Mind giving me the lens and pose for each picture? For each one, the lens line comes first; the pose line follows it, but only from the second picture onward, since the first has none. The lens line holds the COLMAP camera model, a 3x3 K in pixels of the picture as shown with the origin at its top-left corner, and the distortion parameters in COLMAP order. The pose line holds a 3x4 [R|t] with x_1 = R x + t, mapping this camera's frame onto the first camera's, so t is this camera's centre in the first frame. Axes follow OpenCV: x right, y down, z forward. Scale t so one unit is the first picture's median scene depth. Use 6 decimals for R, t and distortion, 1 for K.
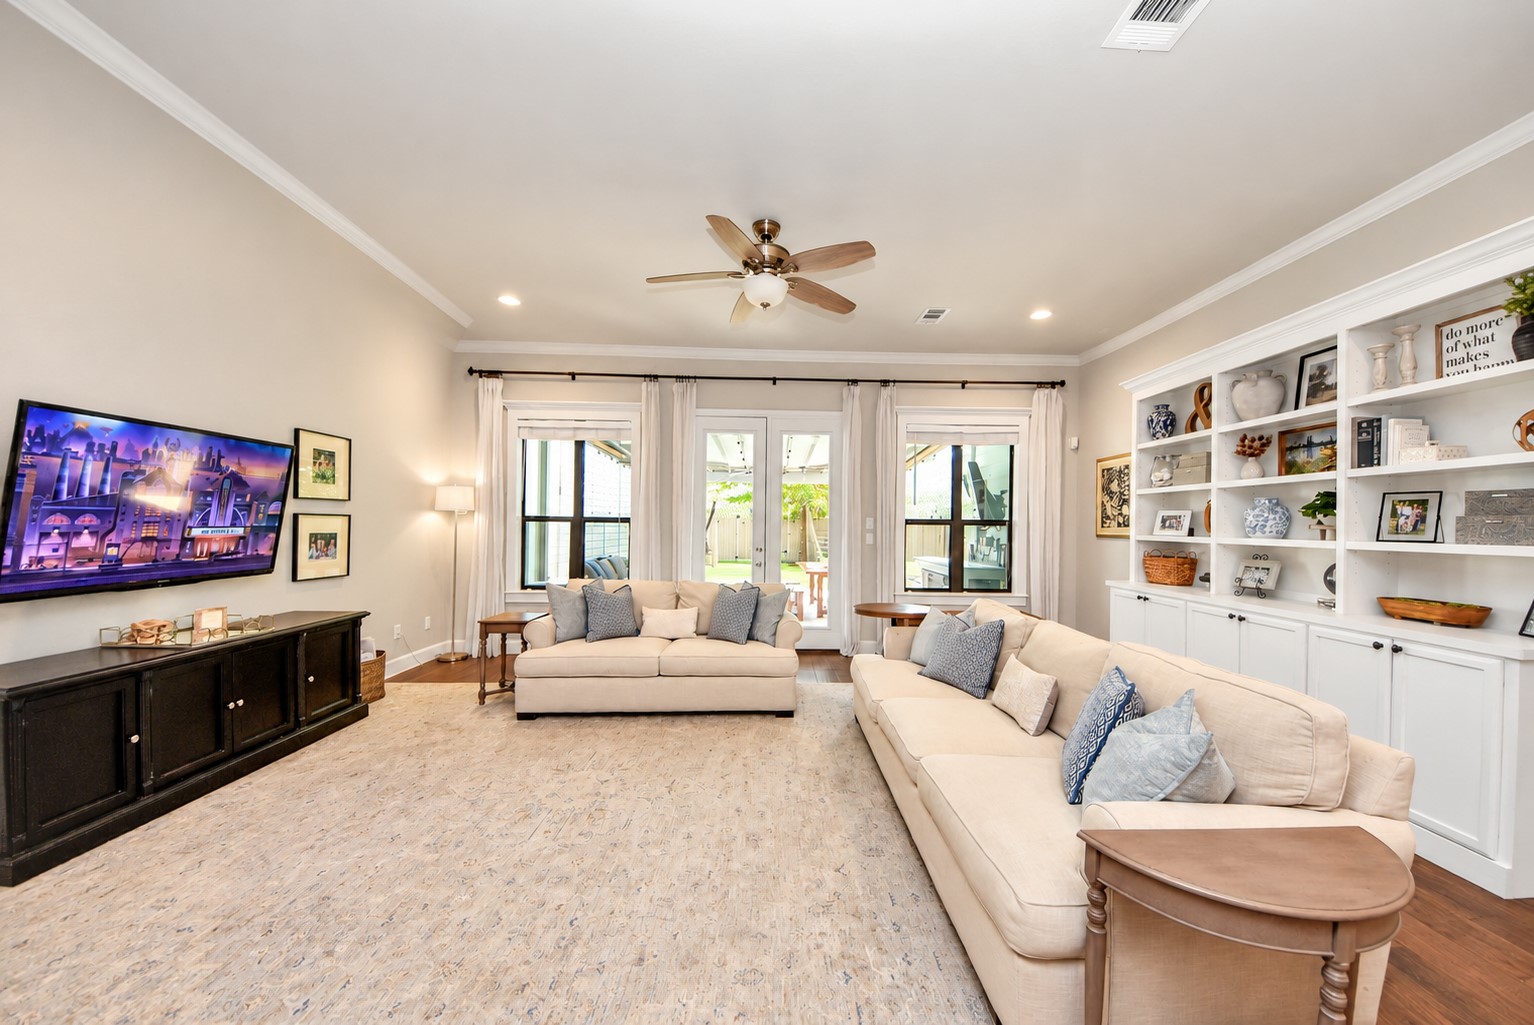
lens RADIAL K [[505.3, 0, 746.0], [0, 505.3, 524.7], [0, 0, 1]] dist [-0.006324, -0.000442]
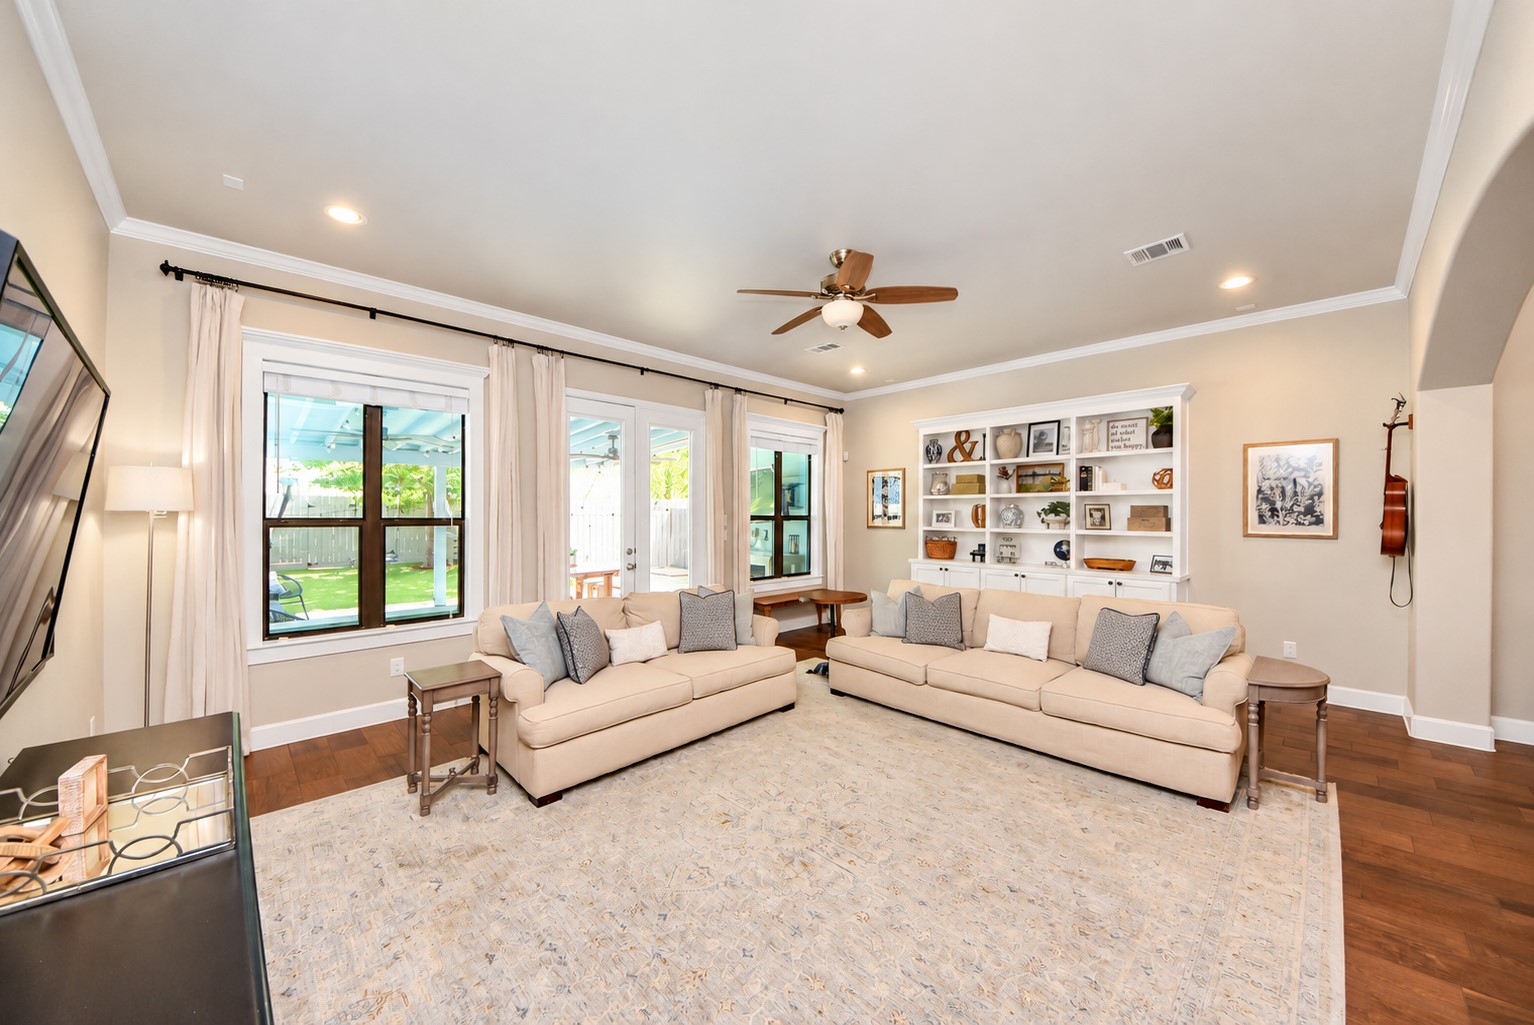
lens RADIAL K [[527.2, 0, 754.4], [0, 527.2, 504.2], [0, 0, 1]] dist [-0.001642, -0.000151]
pose [[0.751729, 0.000556, 0.659472, -0.710018], [0.010807, 0.999855, -0.013161, -0.035593], [-0.659384, 0.017021, 0.751614, 0.212494]]
